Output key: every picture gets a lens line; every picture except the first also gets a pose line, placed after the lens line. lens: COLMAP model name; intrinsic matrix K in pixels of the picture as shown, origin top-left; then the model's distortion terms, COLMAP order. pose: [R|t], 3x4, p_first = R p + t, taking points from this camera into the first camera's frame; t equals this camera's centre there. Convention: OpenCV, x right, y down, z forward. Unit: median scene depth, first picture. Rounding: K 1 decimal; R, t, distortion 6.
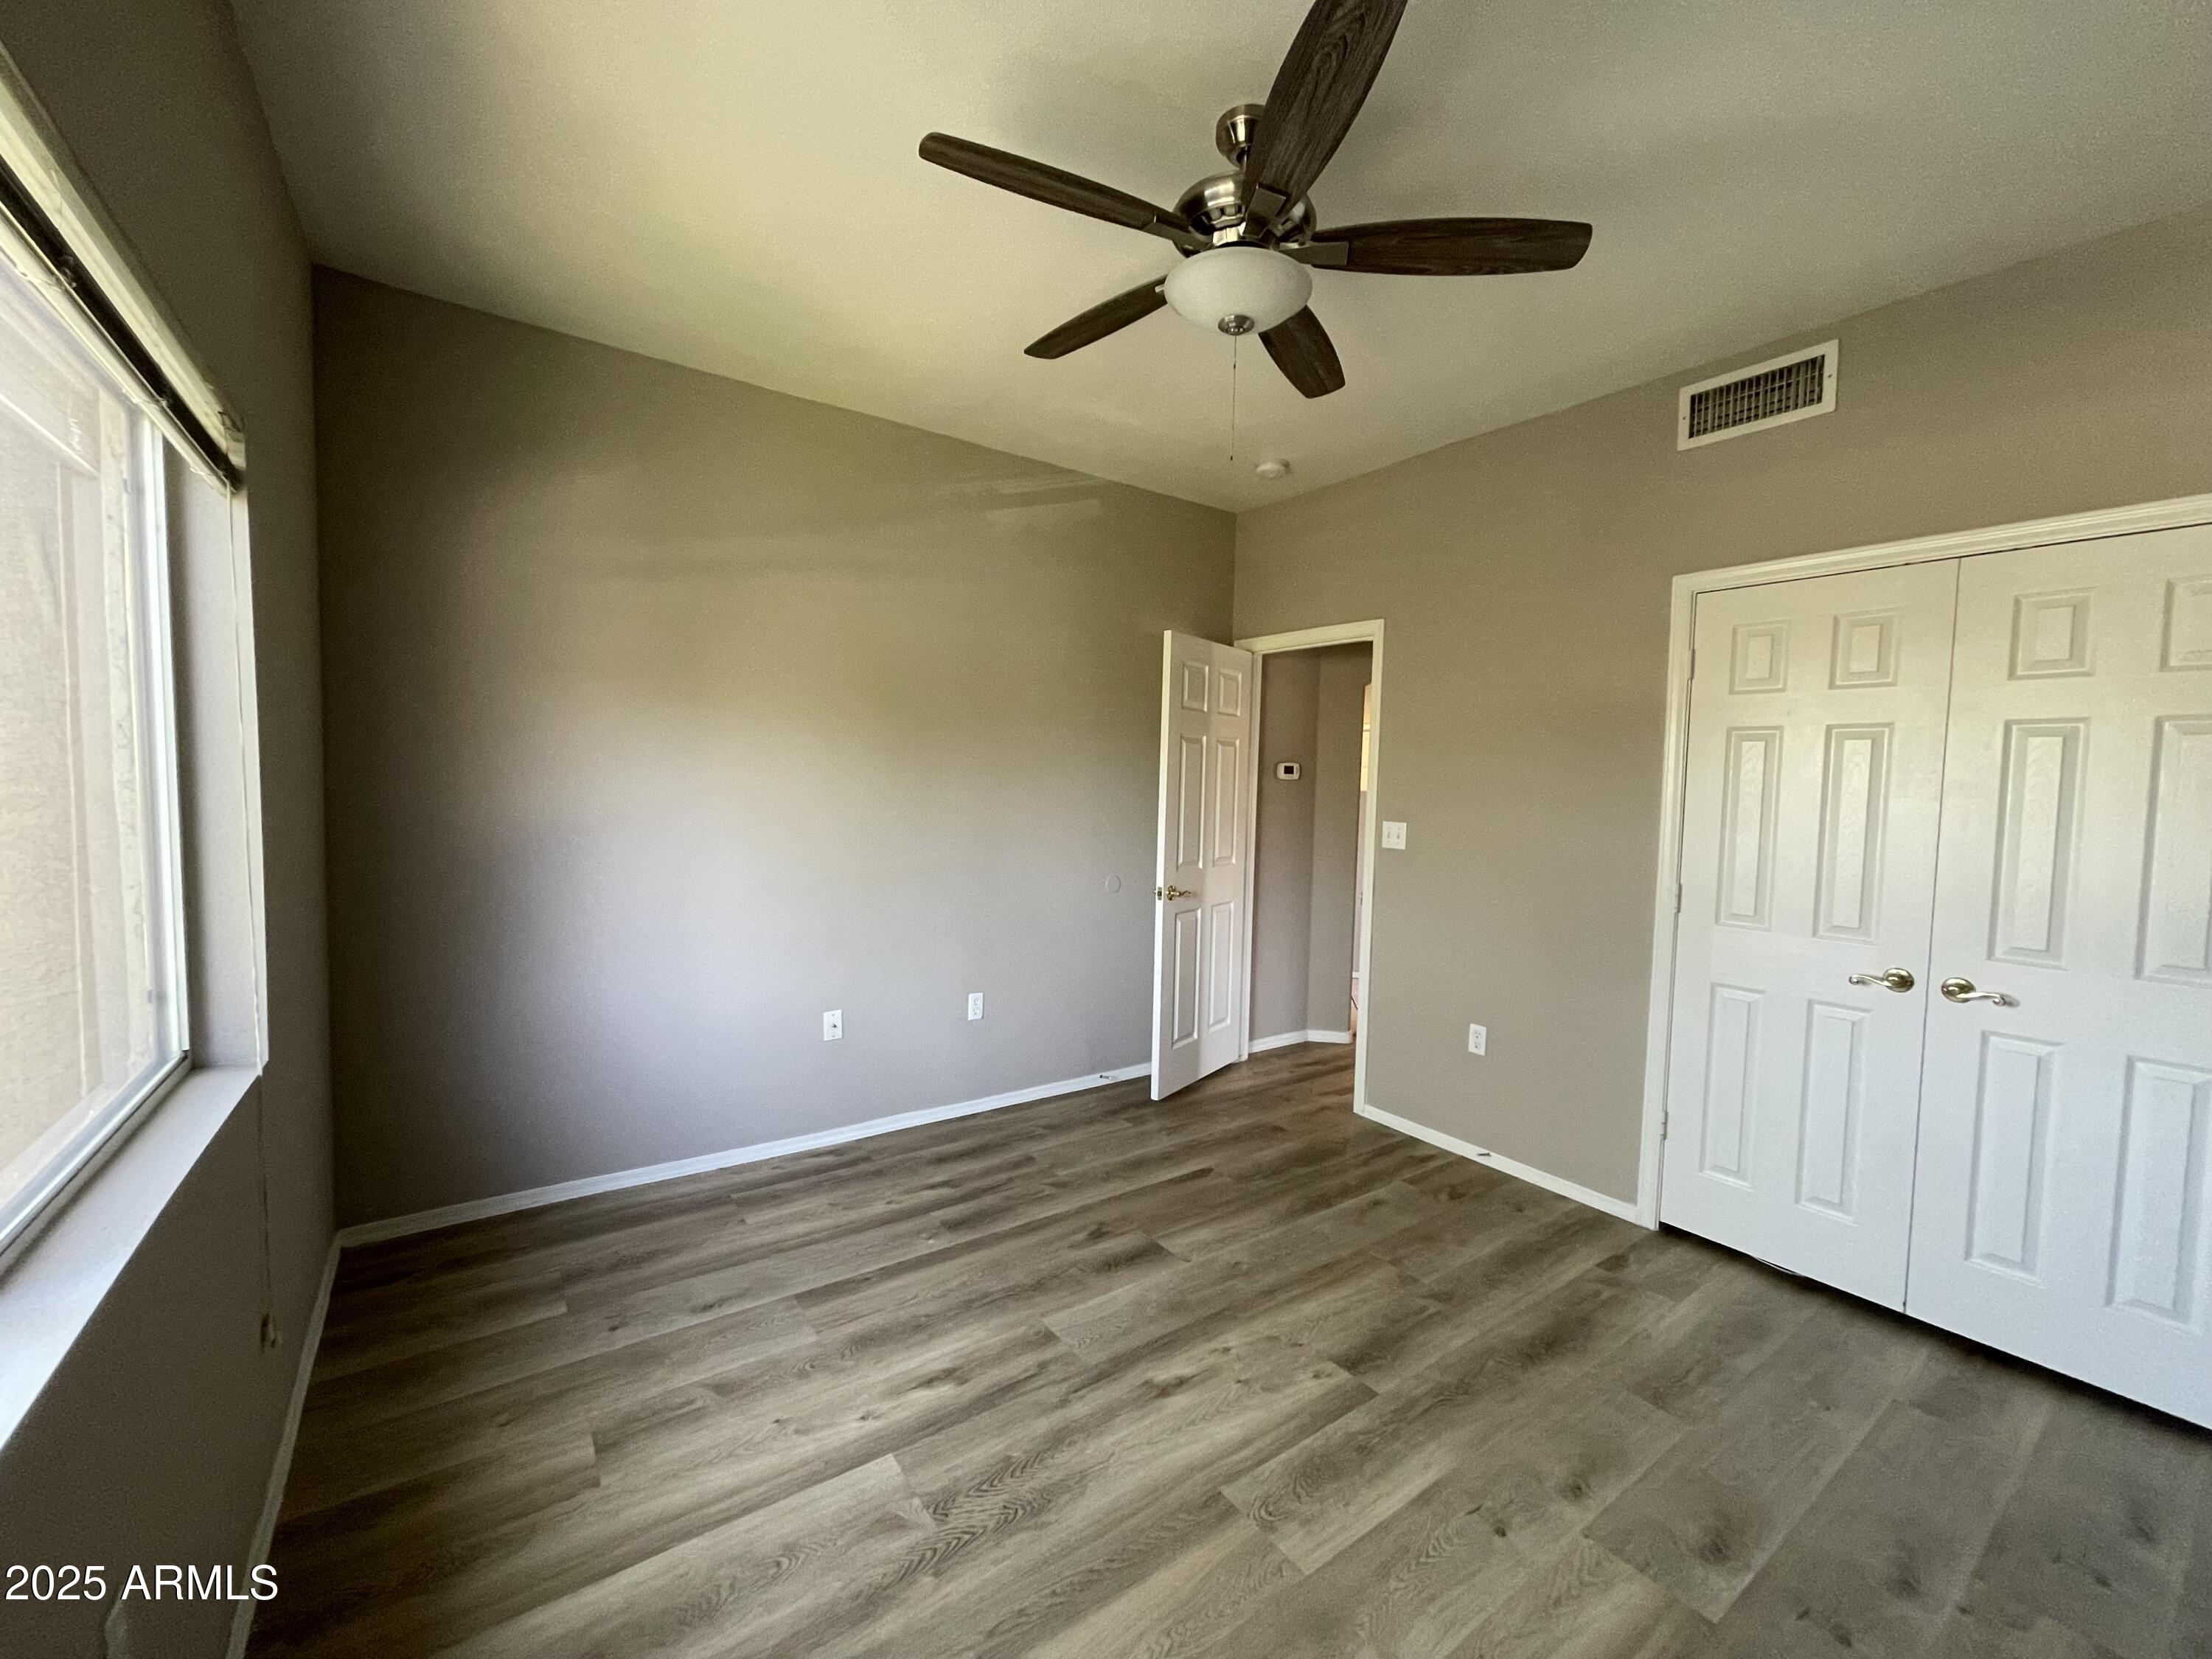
lens RADIAL K [[891.3, 0, 1106.0], [0, 891.3, 829.5], [0, 0, 1]] dist [-0.001677, -0.000001]
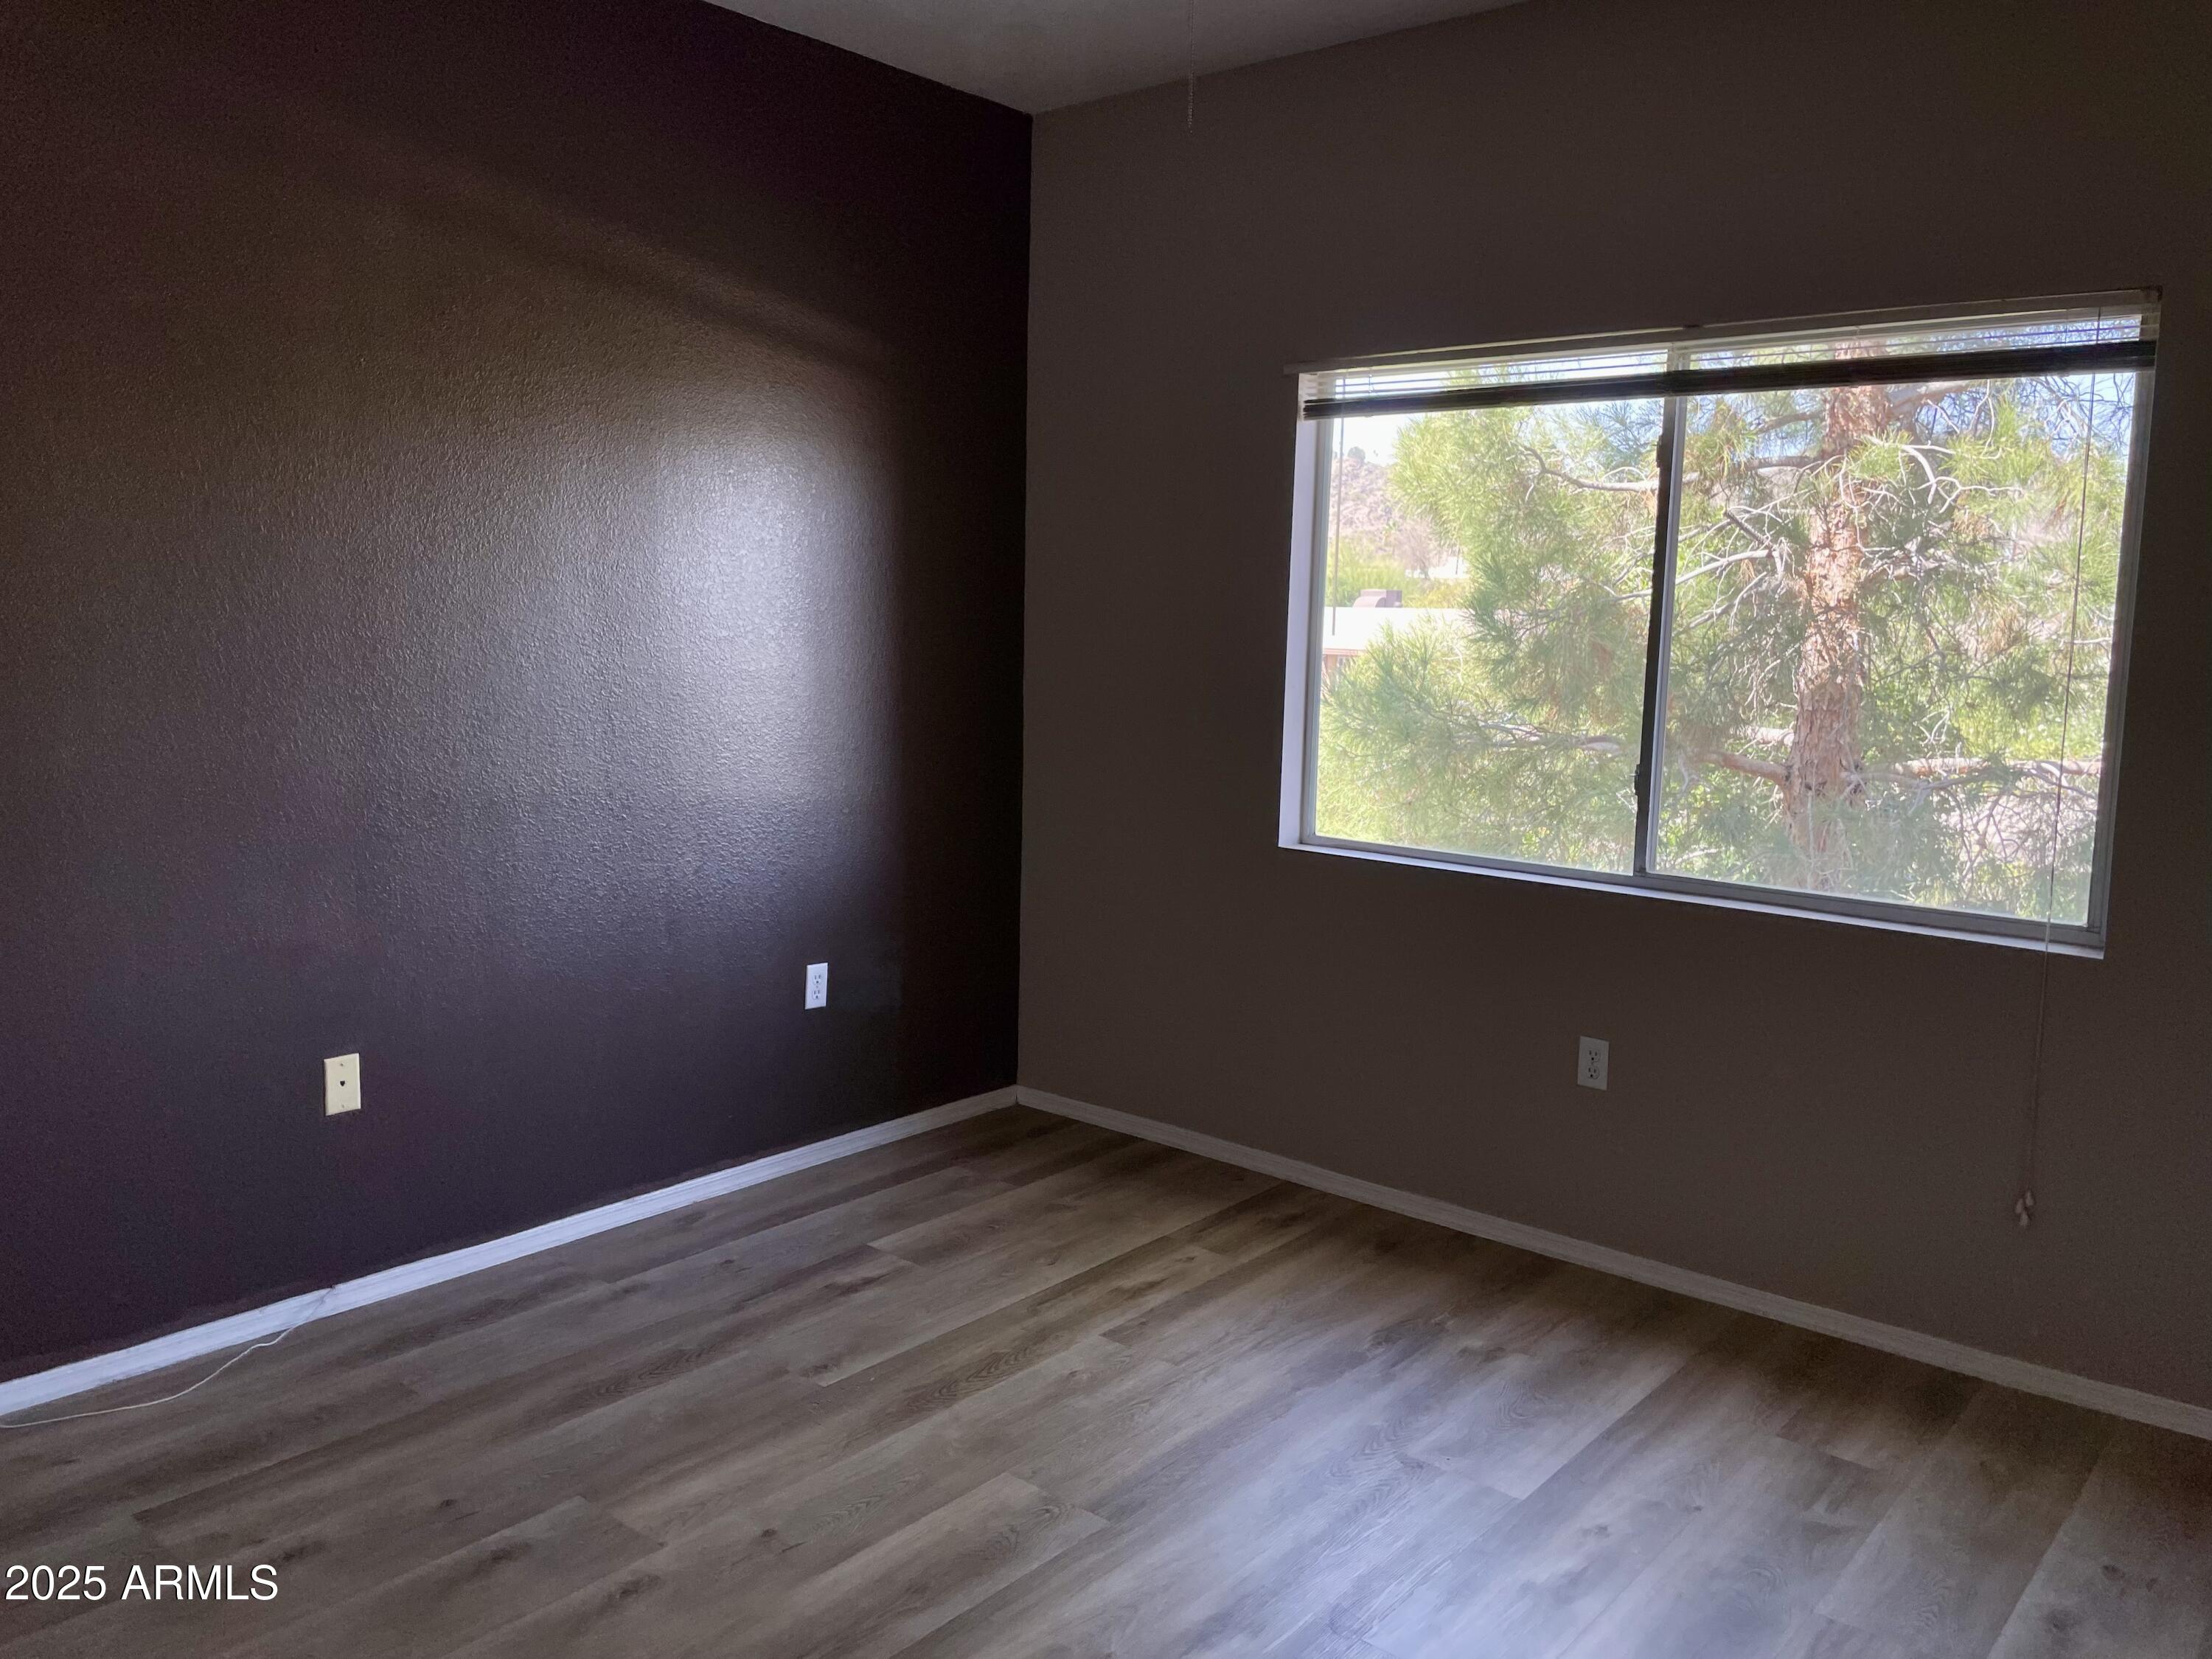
lens RADIAL K [[1679.6, 0, 1106.0], [0, 1679.6, 829.5], [0, 0, 1]] dist [-0.002948, -0.002523]
pose [[-0.969293, -0.012863, -0.245571, 0.502885], [-0.059481, 0.981241, 0.183380, -0.132174], [0.238605, 0.192356, -0.951875, 2.285618]]
